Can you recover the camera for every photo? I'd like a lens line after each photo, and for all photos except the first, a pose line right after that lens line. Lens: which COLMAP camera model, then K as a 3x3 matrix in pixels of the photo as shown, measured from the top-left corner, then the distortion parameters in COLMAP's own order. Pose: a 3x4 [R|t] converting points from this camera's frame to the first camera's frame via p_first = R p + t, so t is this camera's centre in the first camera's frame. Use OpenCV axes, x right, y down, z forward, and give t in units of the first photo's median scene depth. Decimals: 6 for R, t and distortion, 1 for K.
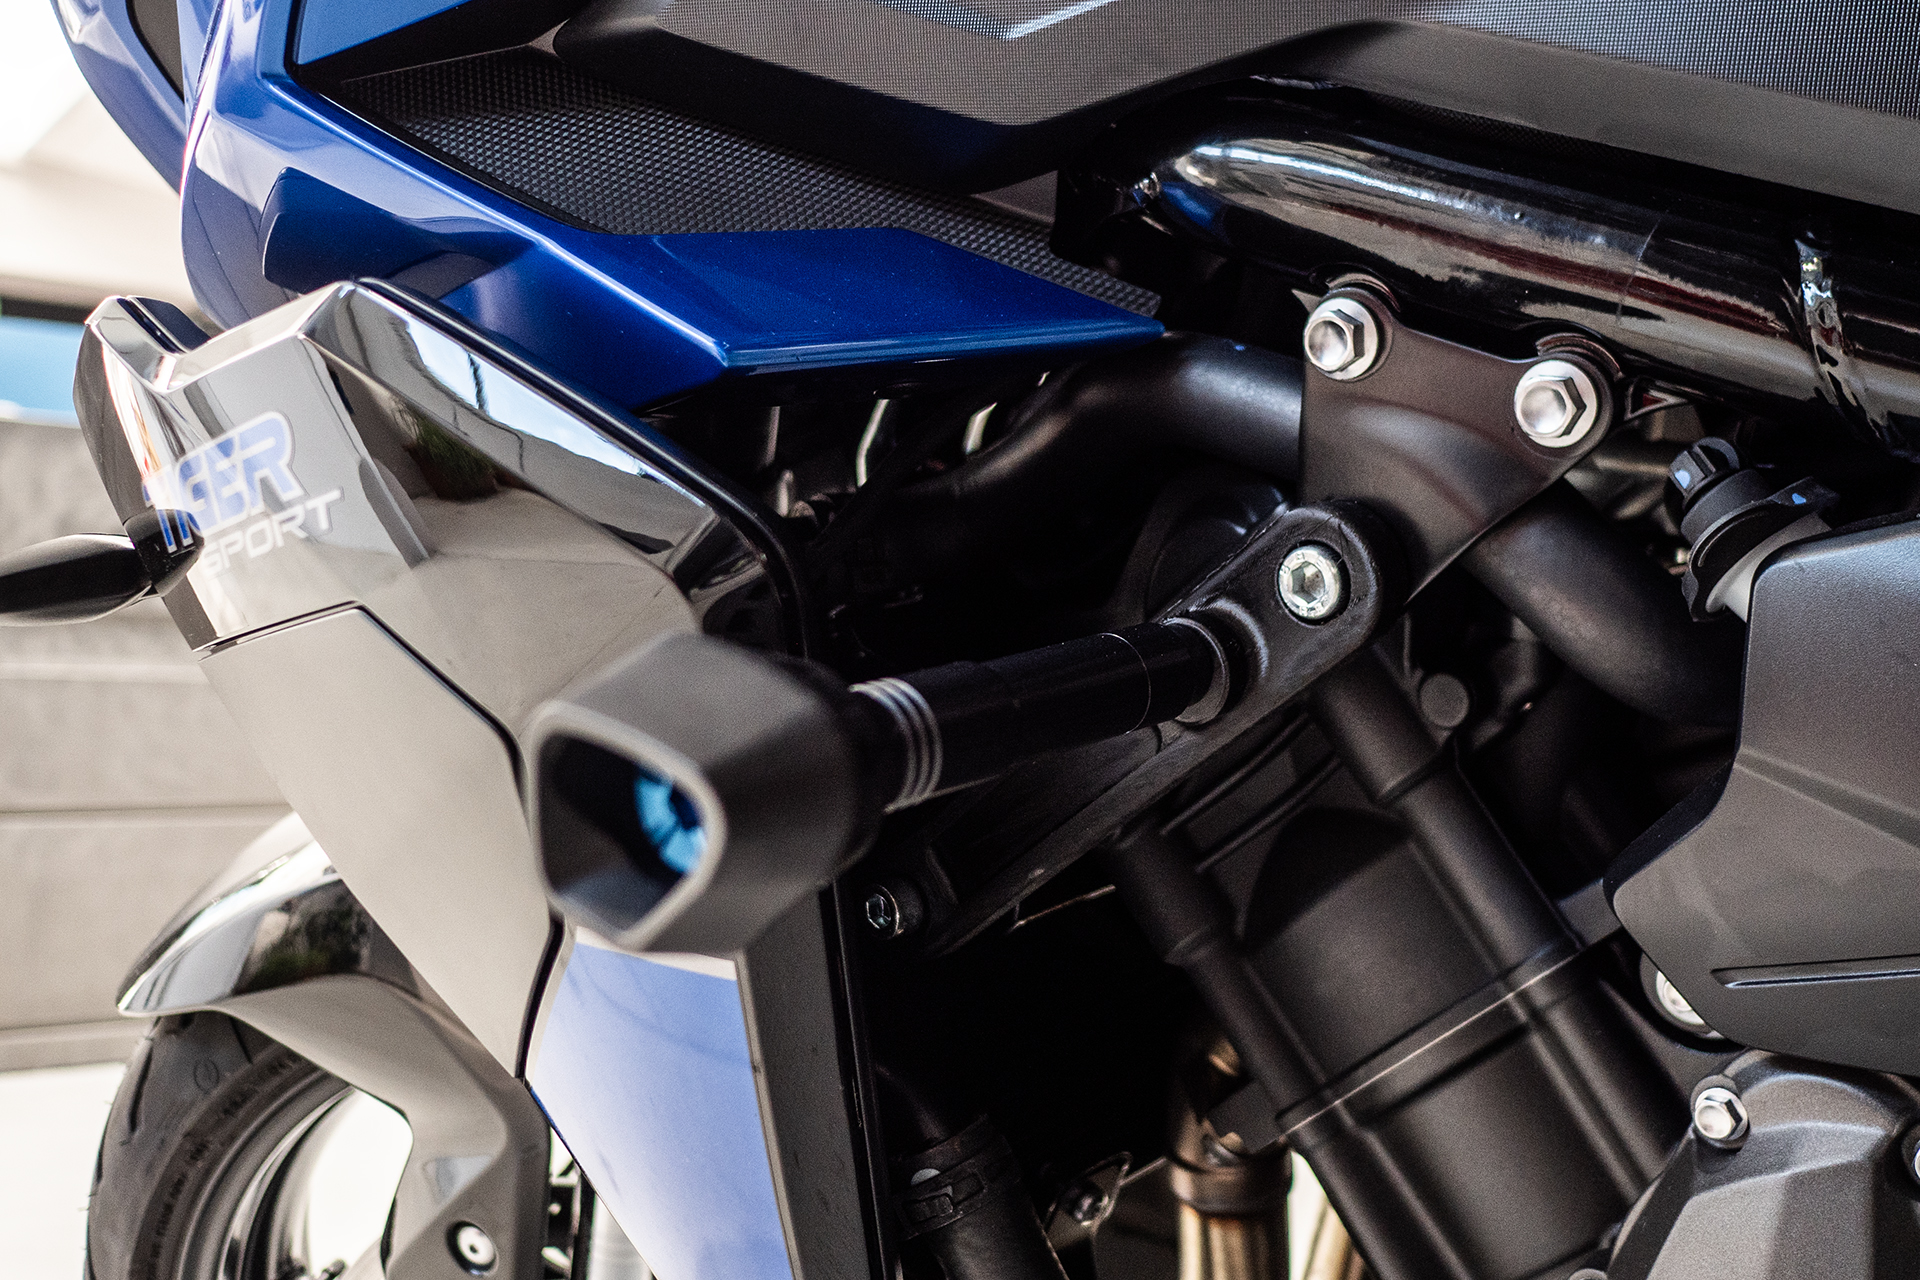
lens RADIAL K [[1949.4, 0, 960.5], [0, 1949.4, 642.7], [0, 0, 1]] dist [-0.020600, -0.027886]
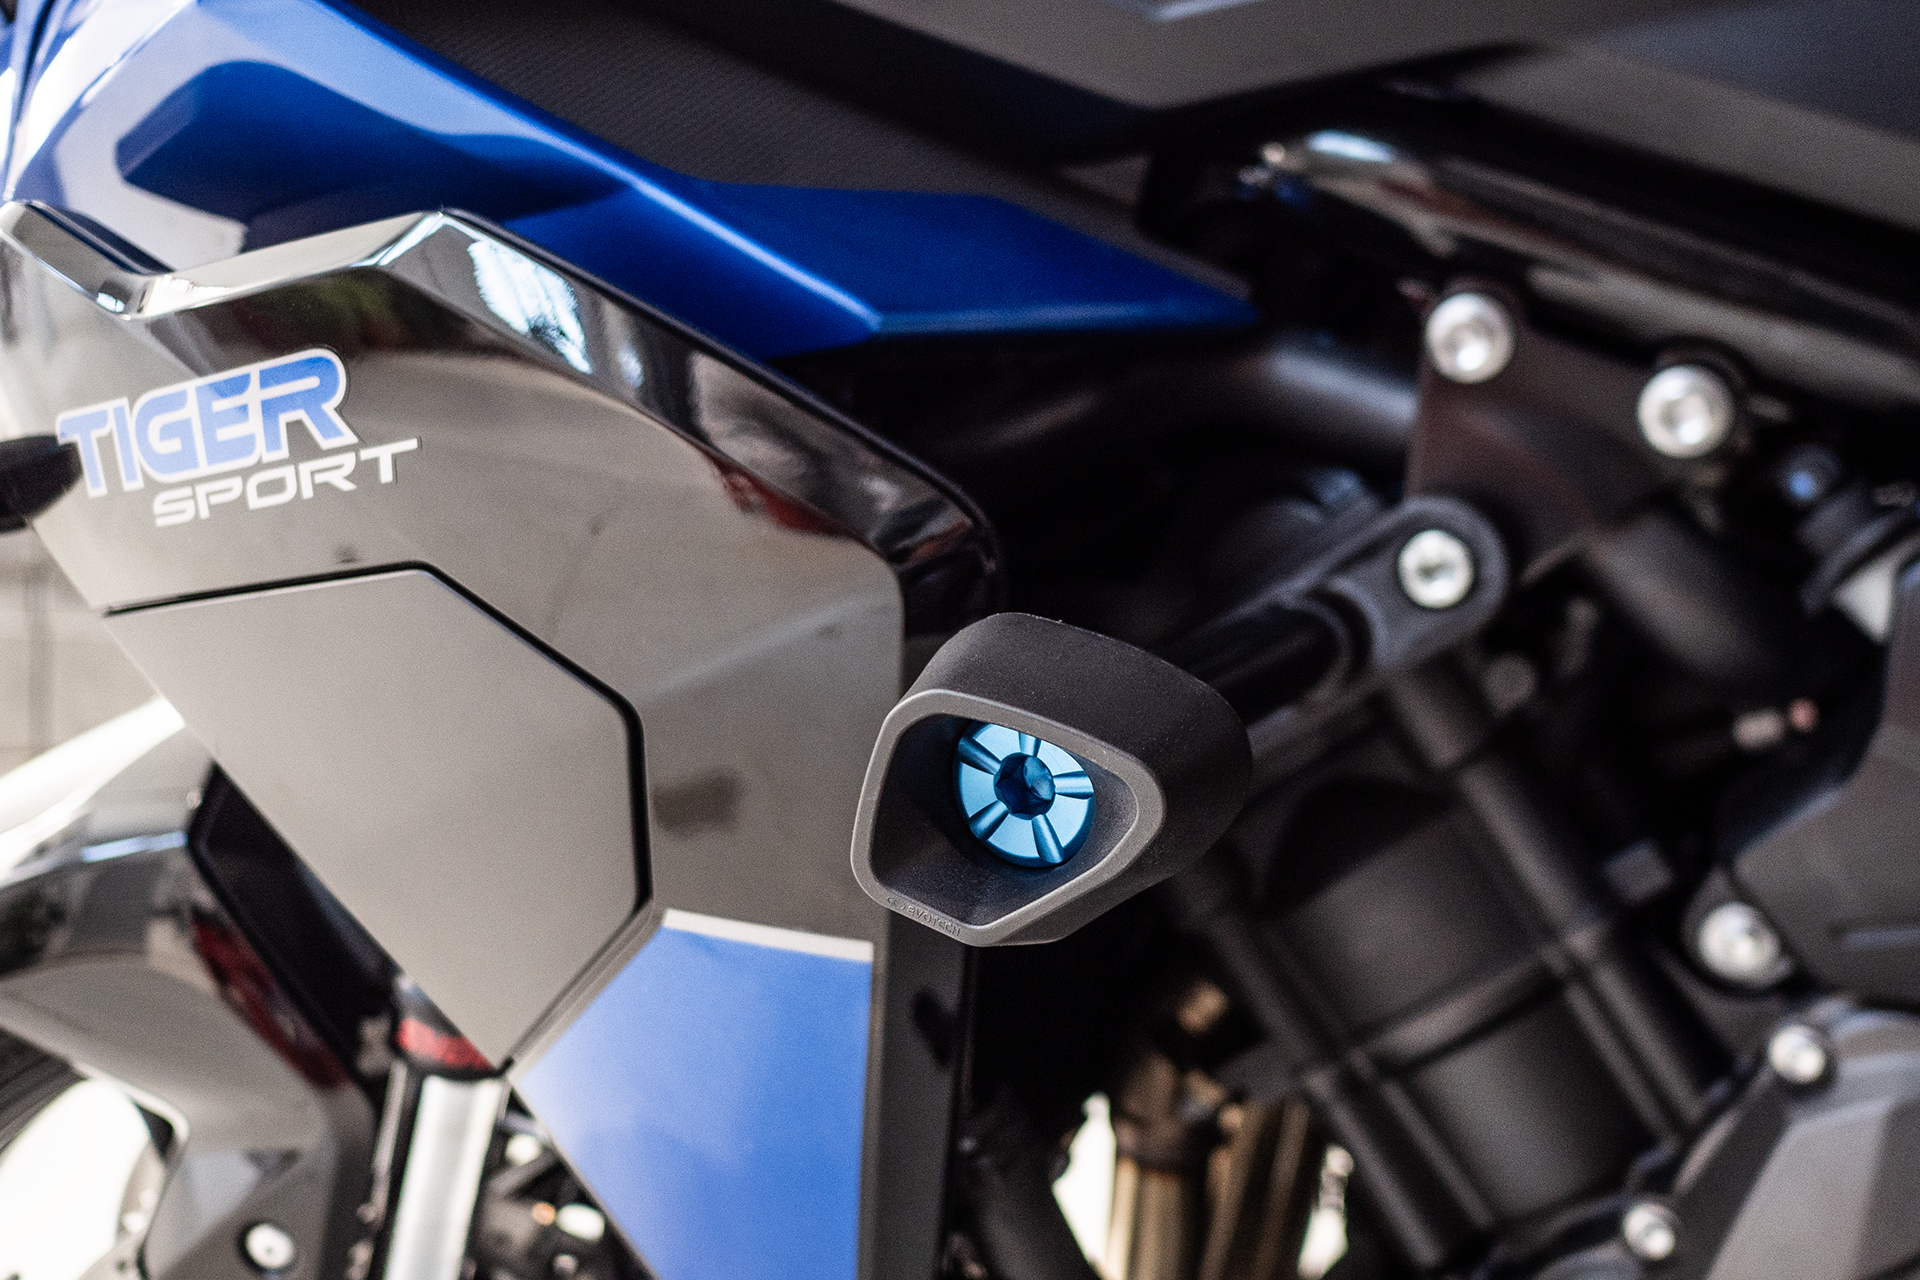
lens RADIAL K [[1949.4, 0, 960.5], [0, 1949.4, 642.7], [0, 0, 1]] dist [-0.020600, -0.027886]
pose [[0.963237, 0.013378, 0.268319, -0.329121], [-0.020704, 0.999486, 0.024490, -0.011276], [-0.267853, -0.029145, 0.963019, 0.047649]]
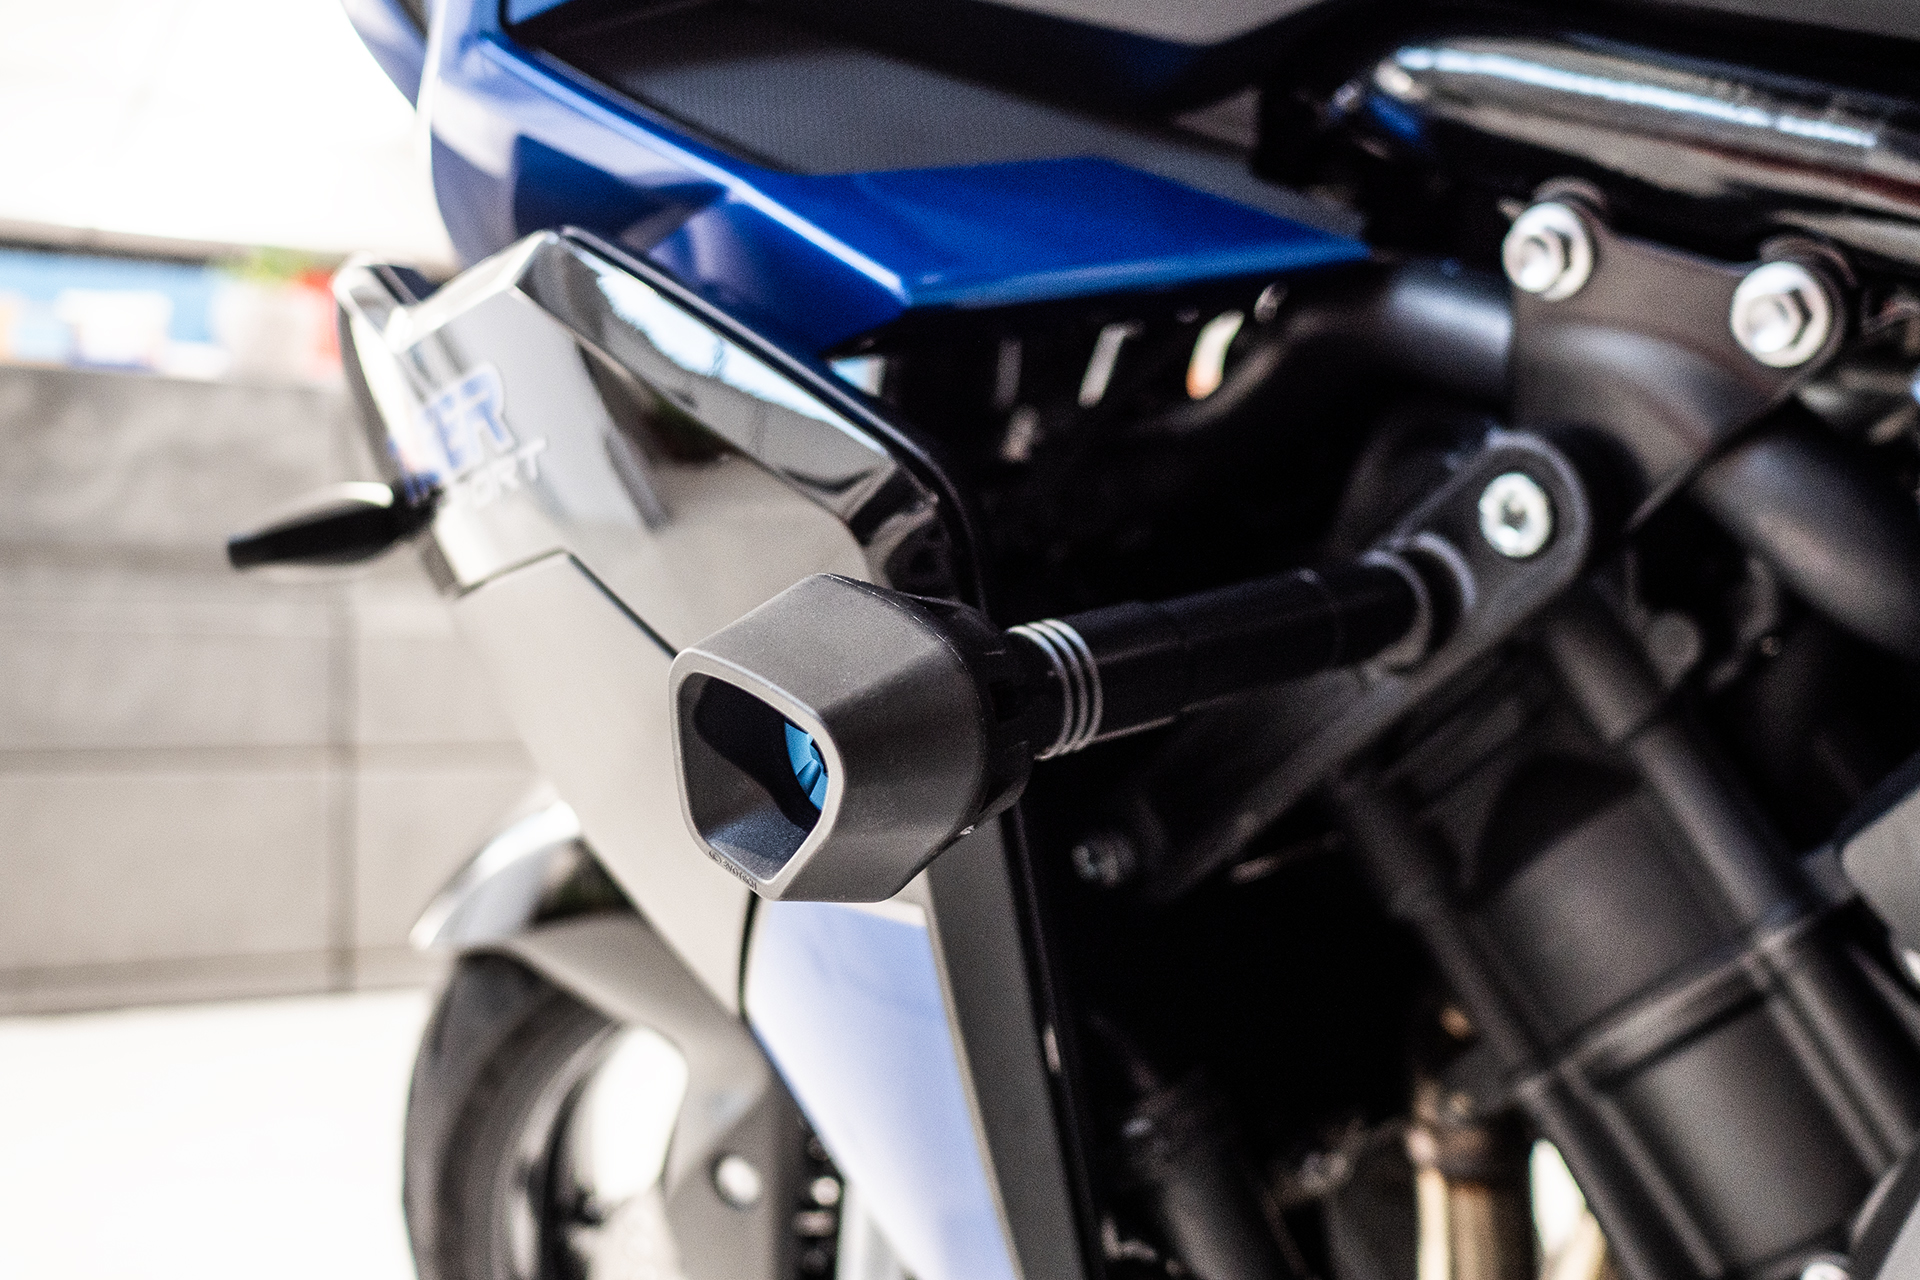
lens RADIAL K [[1949.4, 0, 960.5], [0, 1949.4, 642.7], [0, 0, 1]] dist [-0.020600, -0.027886]
pose [[0.987110, -0.005645, -0.159946, 0.059340], [0.010070, 0.999588, 0.026864, 0.002310], [0.159728, -0.028128, 0.986760, 0.028885]]
